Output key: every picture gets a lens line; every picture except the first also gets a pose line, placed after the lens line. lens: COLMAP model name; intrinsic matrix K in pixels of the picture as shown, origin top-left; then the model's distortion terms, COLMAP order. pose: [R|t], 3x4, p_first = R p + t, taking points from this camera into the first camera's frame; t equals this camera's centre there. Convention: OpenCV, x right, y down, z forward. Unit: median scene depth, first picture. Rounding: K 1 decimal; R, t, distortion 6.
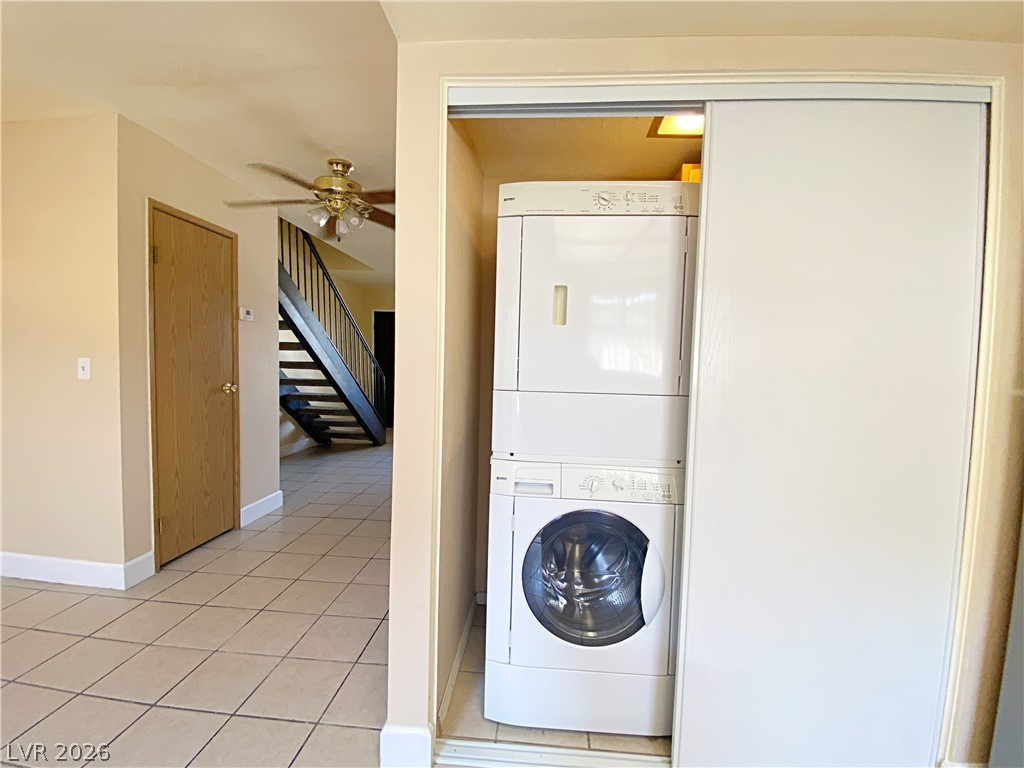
lens RADIAL K [[426.4, 0, 503.6], [0, 426.4, 380.6], [0, 0, 1]] dist [0.022386, -0.021522]
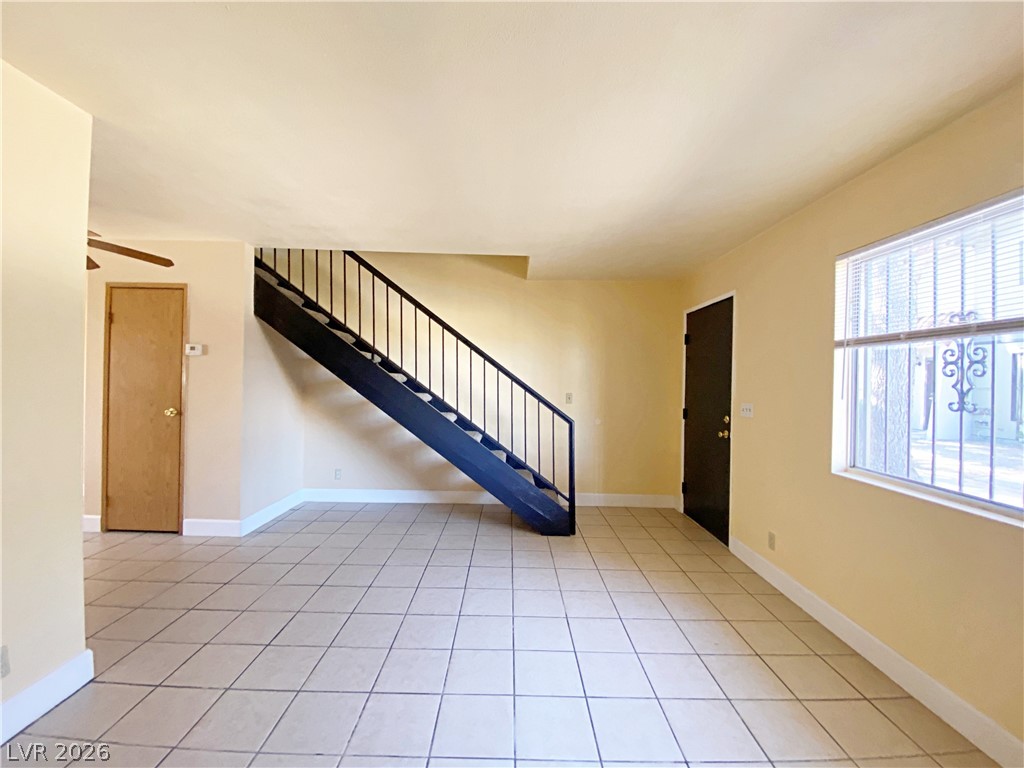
lens RADIAL K [[410.7, 0, 512.0], [0, 410.7, 384.0], [0, 0, 1]] dist [-0.000157, -0.006153]
pose [[0.077952, -0.012739, -0.996876, 0.562328], [-0.066813, 0.997604, -0.017972, -0.102804], [0.994716, 0.068006, 0.076914, 1.797393]]
